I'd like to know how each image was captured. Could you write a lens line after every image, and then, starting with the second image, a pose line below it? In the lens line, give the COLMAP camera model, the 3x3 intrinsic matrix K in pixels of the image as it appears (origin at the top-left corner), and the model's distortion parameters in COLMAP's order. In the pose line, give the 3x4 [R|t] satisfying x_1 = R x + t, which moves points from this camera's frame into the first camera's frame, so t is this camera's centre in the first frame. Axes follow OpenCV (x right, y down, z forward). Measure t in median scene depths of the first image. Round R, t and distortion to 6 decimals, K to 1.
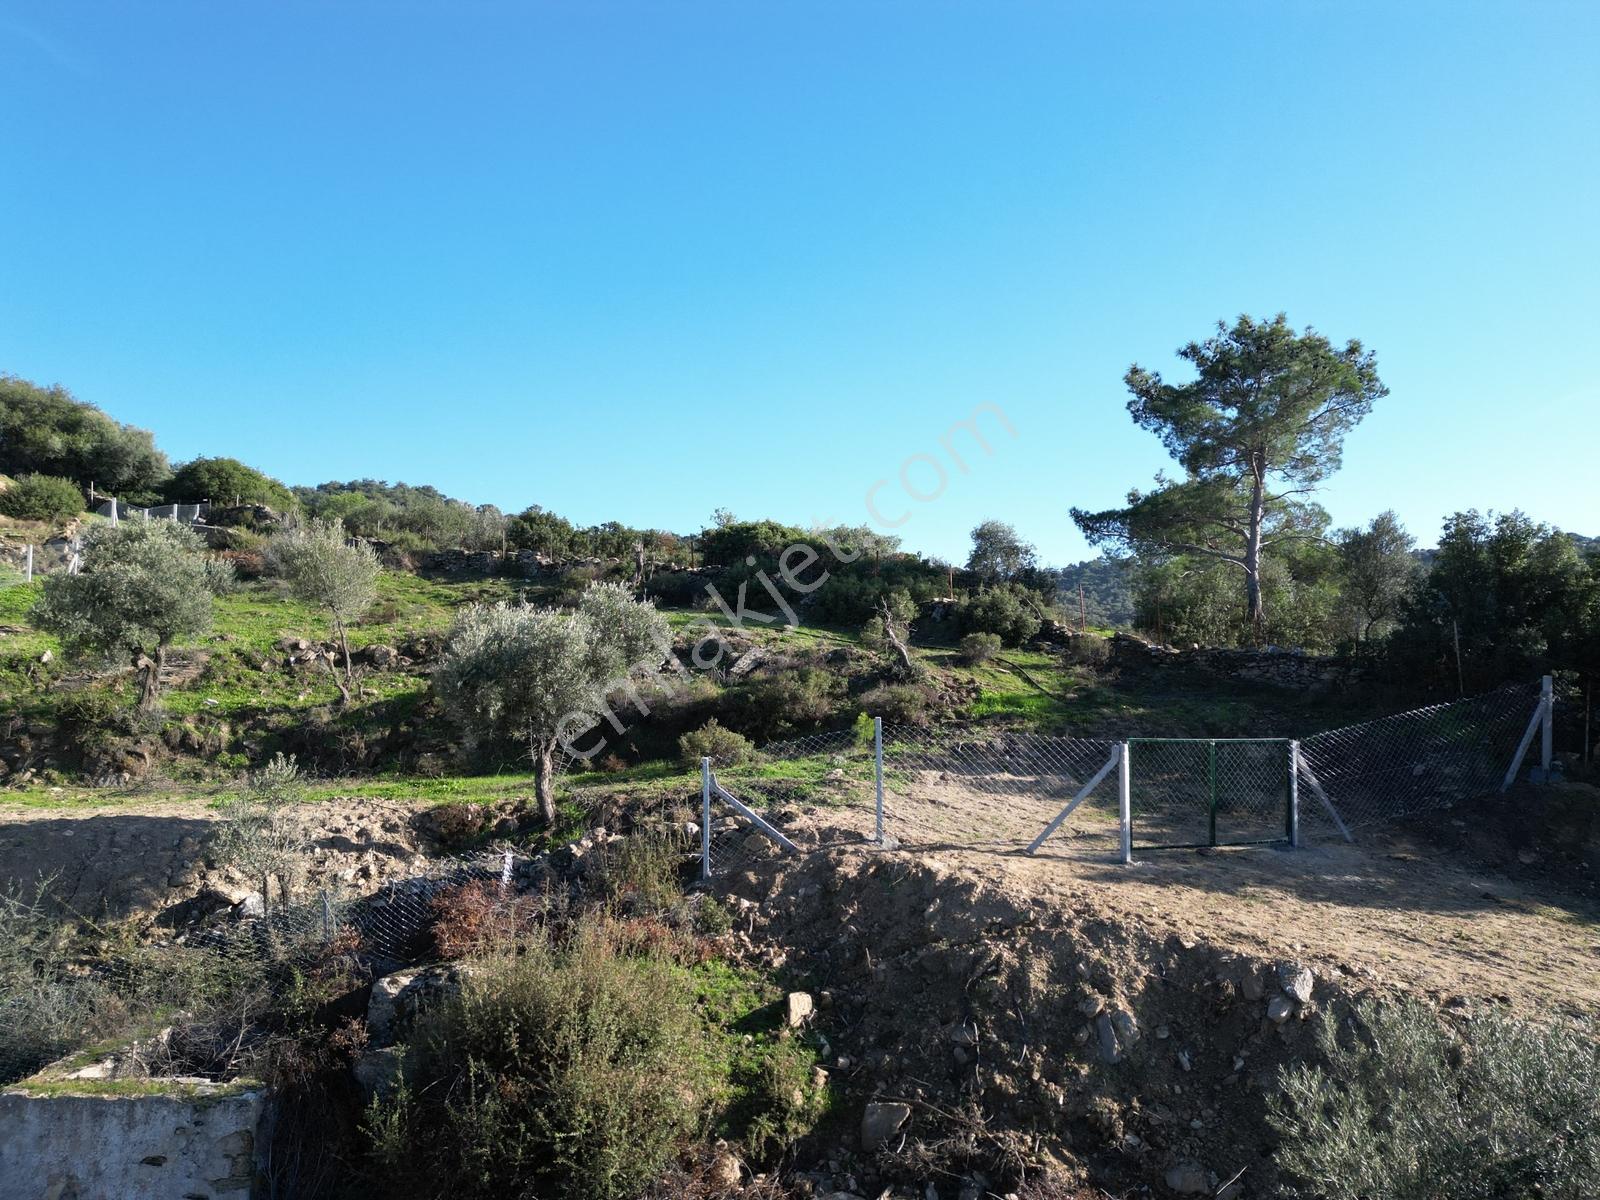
lens RADIAL K [[1117.6, 0, 801.6], [0, 1117.6, 609.3], [0, 0, 1]] dist [0.071853, -0.067490]
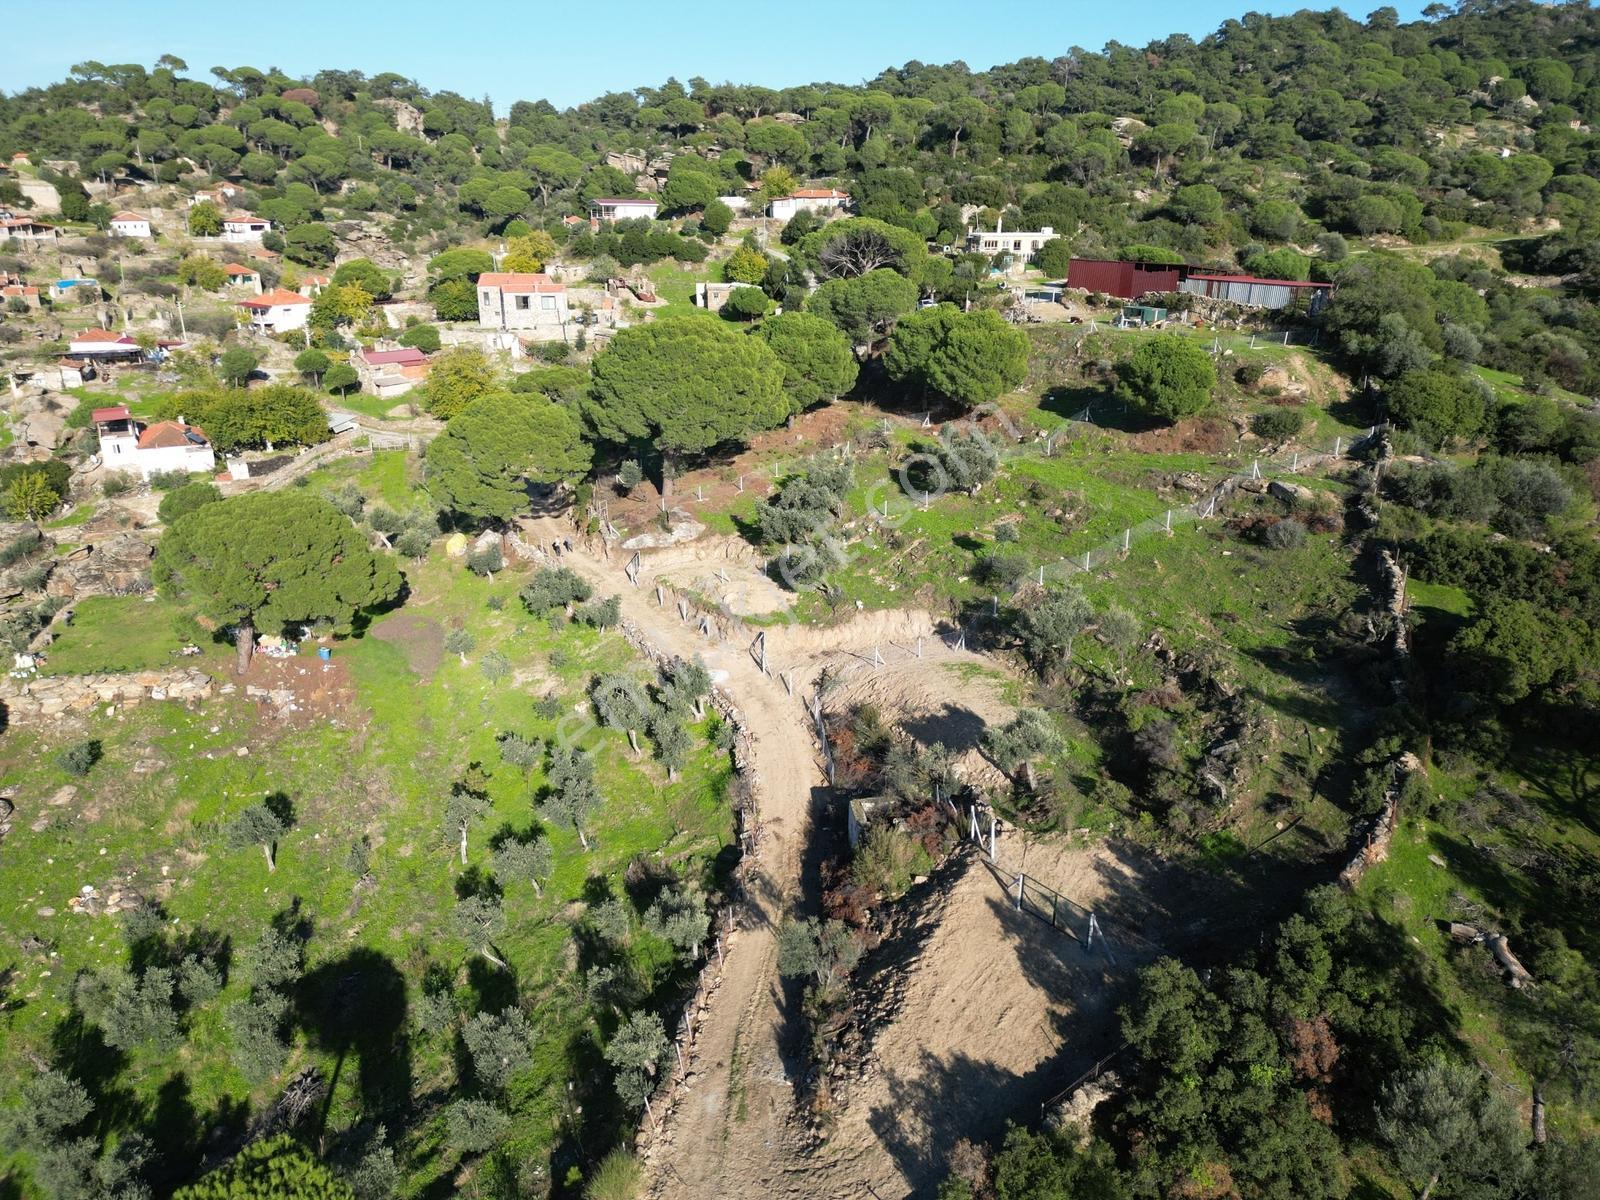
lens RADIAL K [[1117.6, 0, 798.7], [0, 1117.6, 599.3], [0, 0, 1]] dist [0.071853, -0.067490]
pose [[0.213719, 0.325285, -0.921148, 2.003683], [0.062288, 0.936478, 0.345150, -1.215688], [0.974907, -0.131141, 0.179882, 0.012243]]
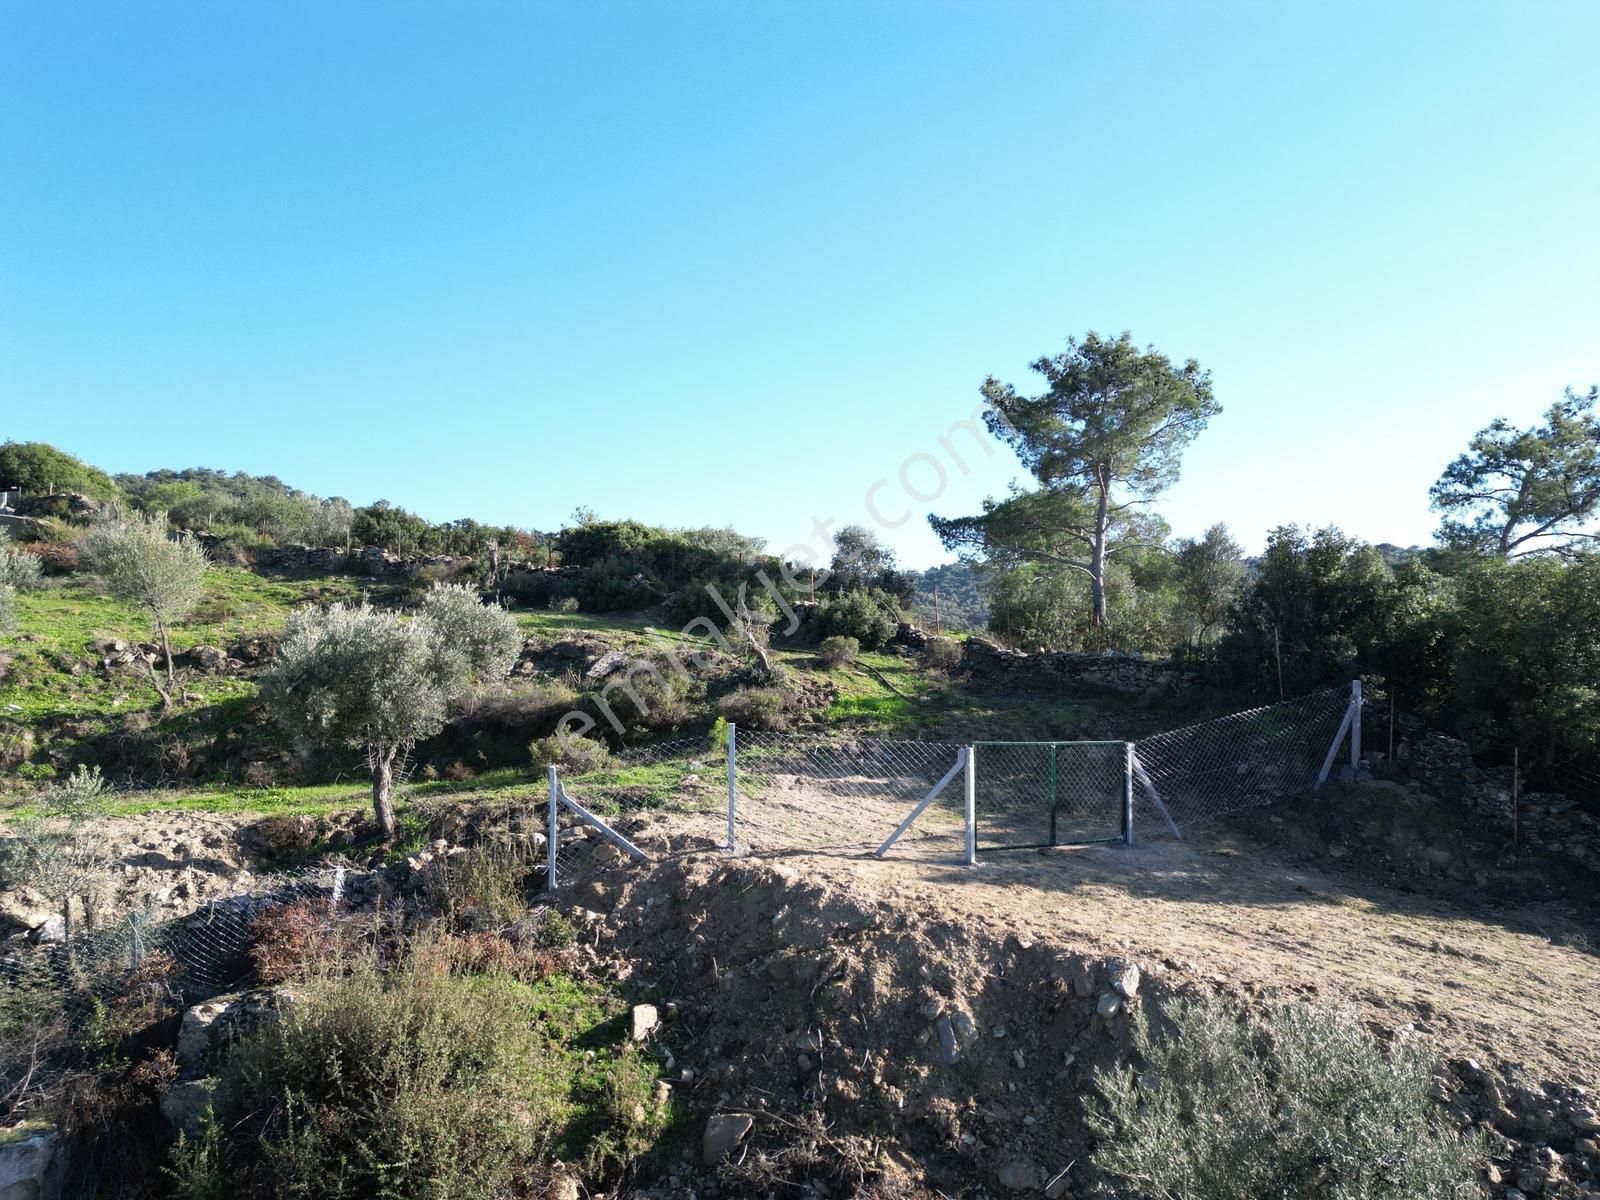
lens RADIAL K [[1117.6, 0, 802.6], [0, 1117.6, 608.9], [0, 0, 1]] dist [0.071853, -0.067490]
pose [[0.992915, 0.007237, 0.118604, 0.010212], [-0.007196, 0.999974, -0.000777, -0.003847], [-0.118606, -0.000082, 0.992941, 0.003583]]
